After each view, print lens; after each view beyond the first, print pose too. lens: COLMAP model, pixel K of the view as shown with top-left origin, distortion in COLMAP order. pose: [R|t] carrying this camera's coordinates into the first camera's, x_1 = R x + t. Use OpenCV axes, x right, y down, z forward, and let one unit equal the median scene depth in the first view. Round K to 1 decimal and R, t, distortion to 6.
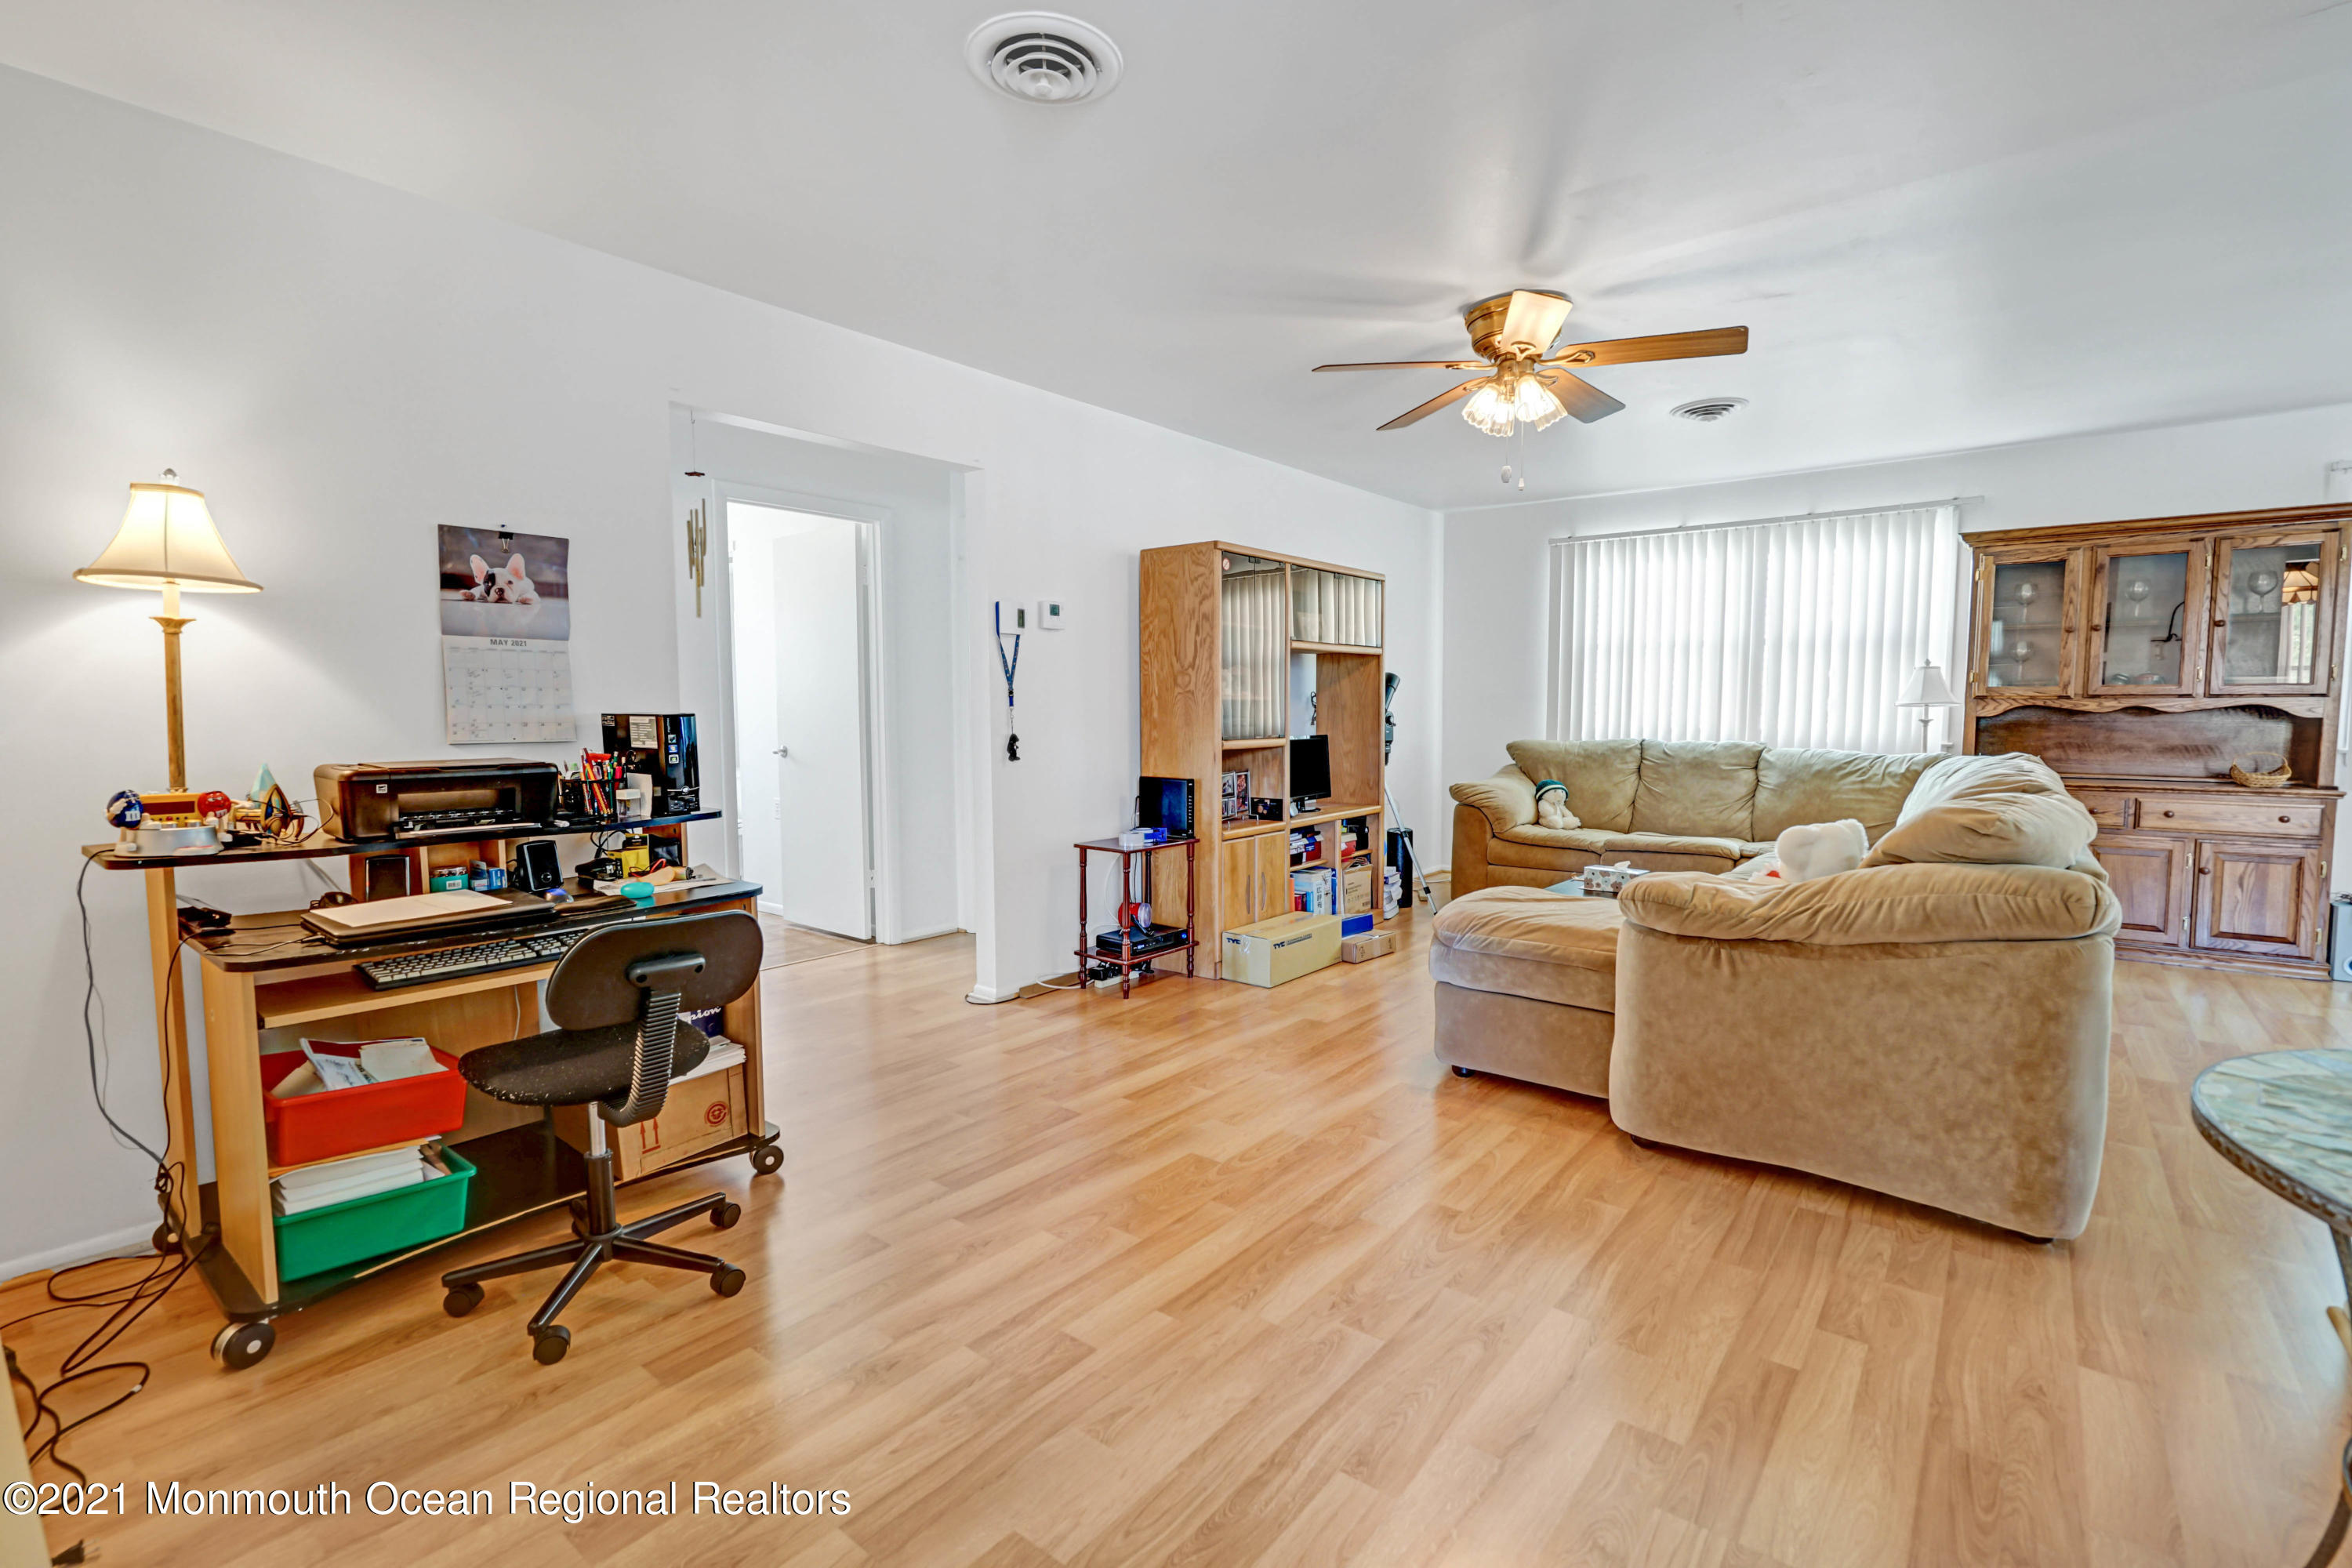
lens RADIAL K [[1069.3, 0, 1183.8], [0, 1069.3, 782.1], [0, 0, 1]] dist [-0.000728, 0.000705]
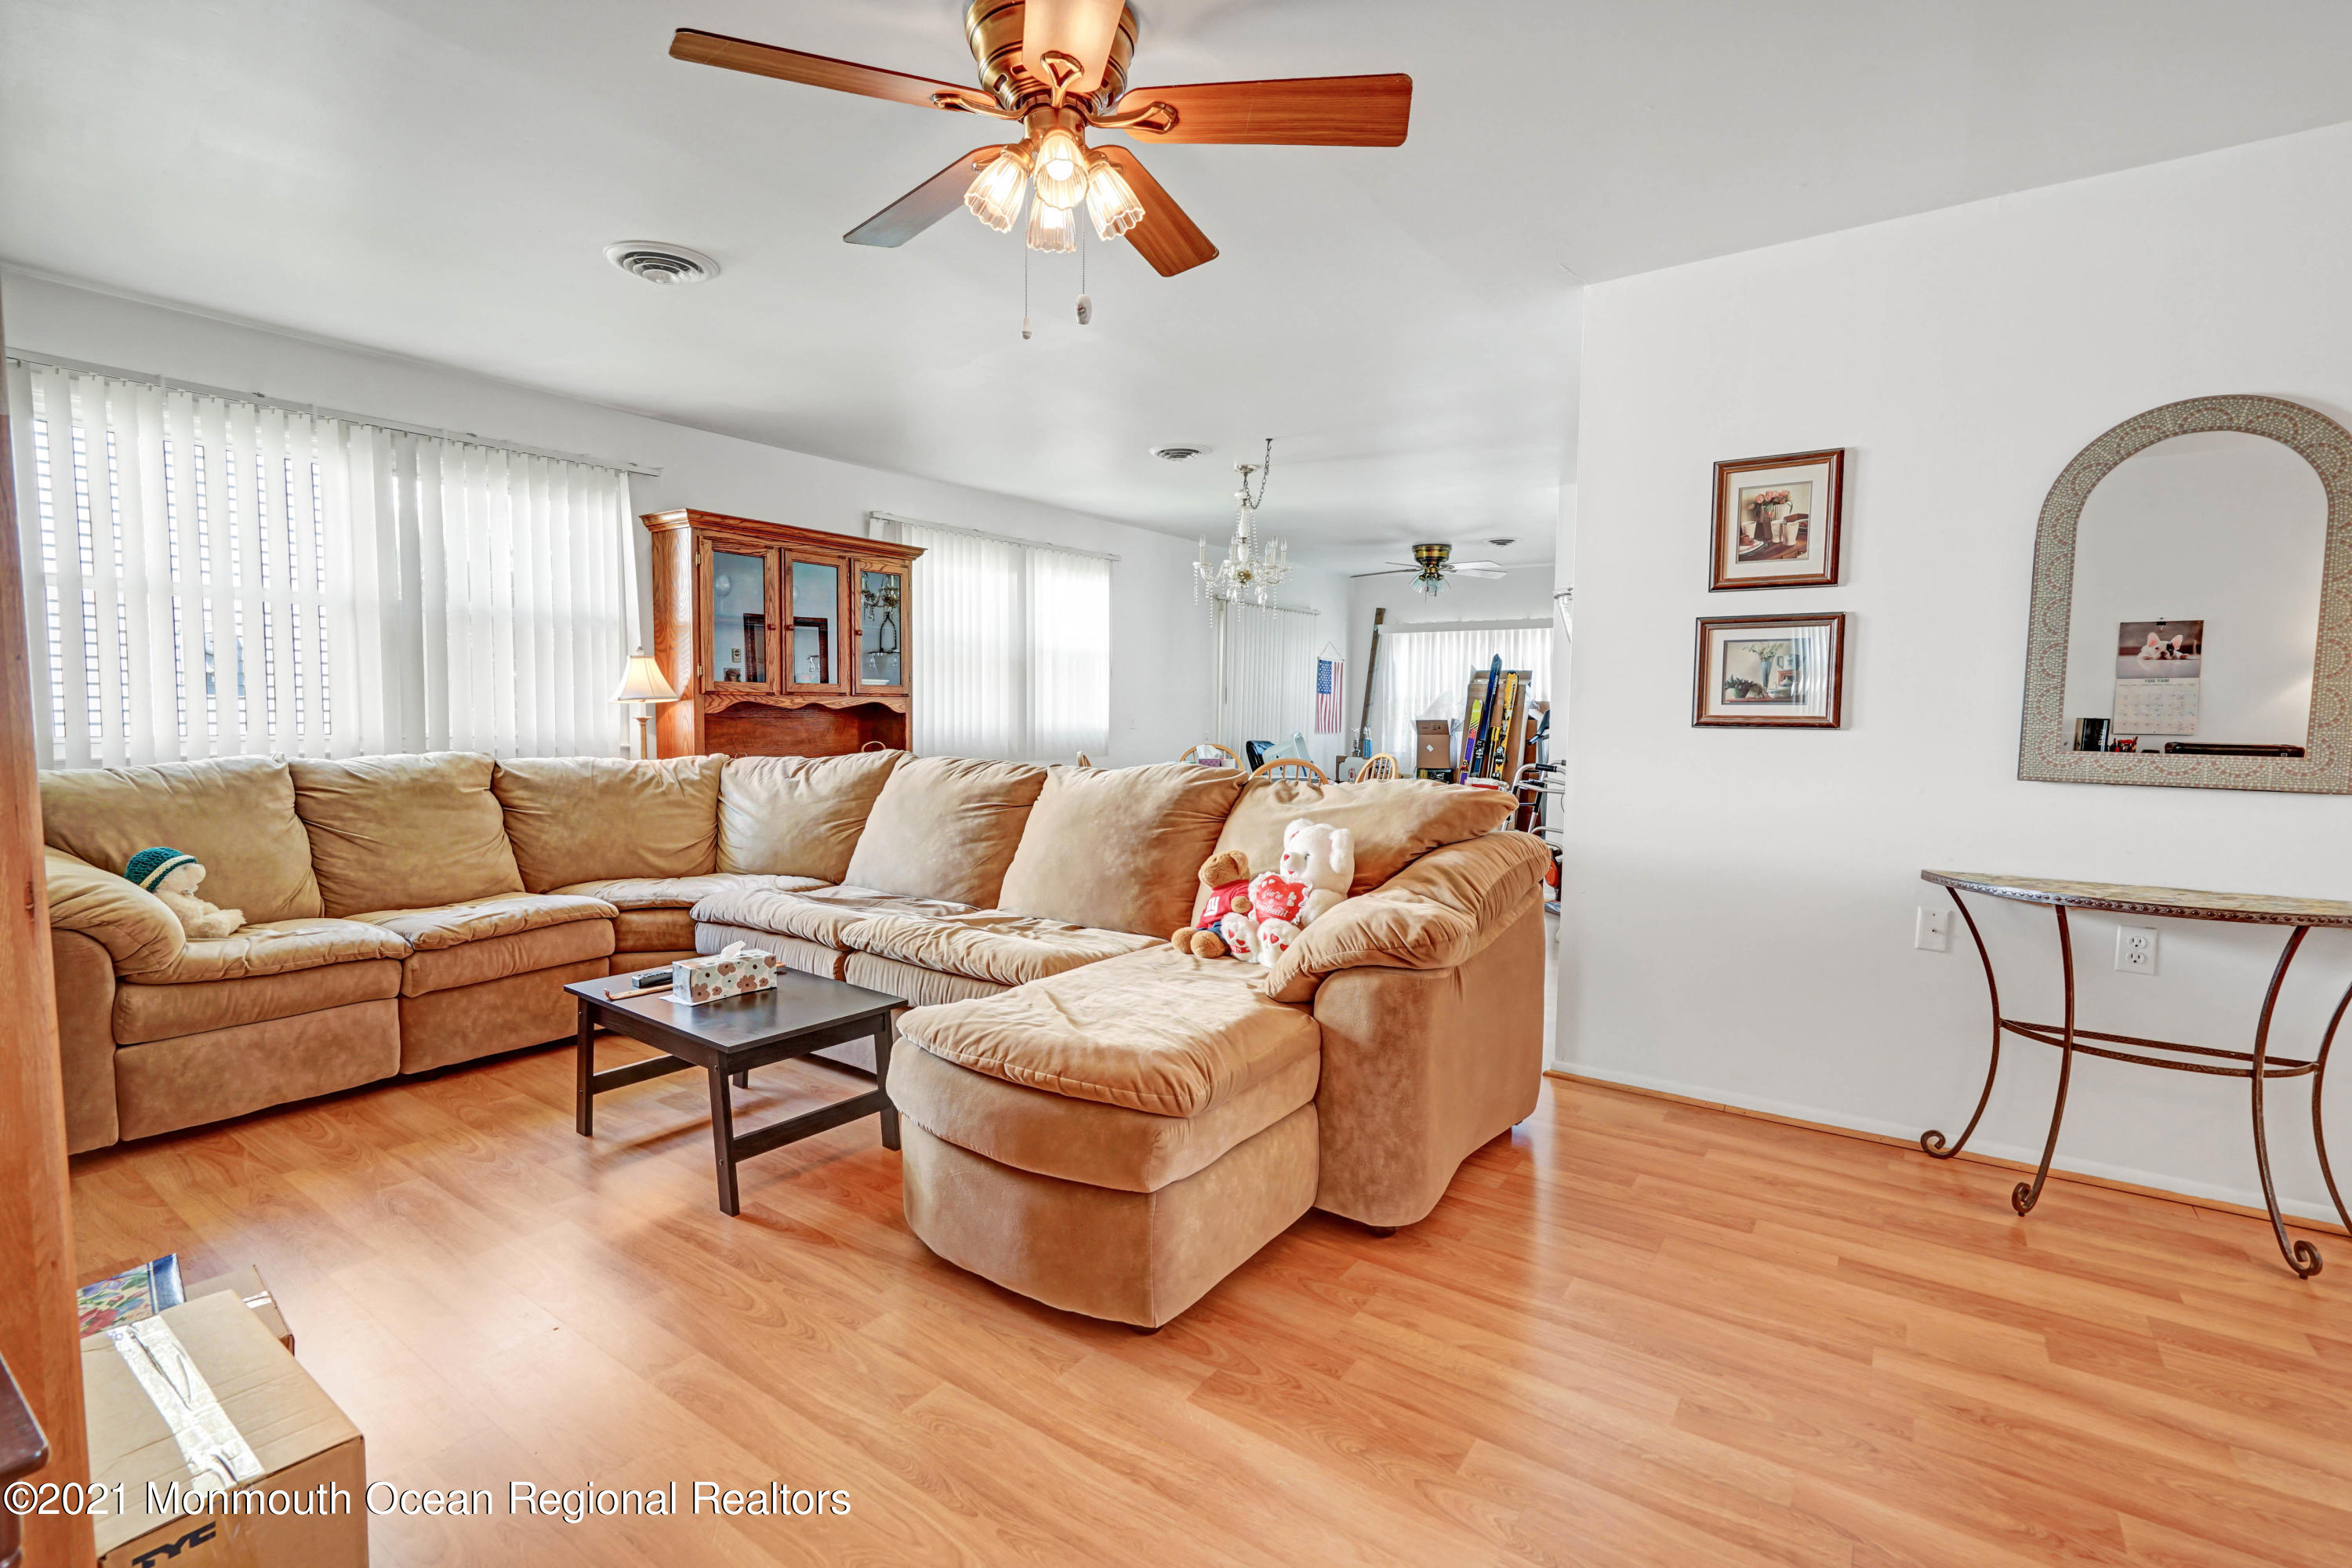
lens RADIAL K [[1069.3, 0, 1173.2], [0, 1069.3, 790.3], [0, 0, 1]] dist [-0.000728, 0.000705]
pose [[-0.059276, -0.073666, 0.995520, -0.209555], [0.064555, 0.994903, 0.077464, -0.043636], [-0.996152, 0.068858, -0.054219, 0.698685]]
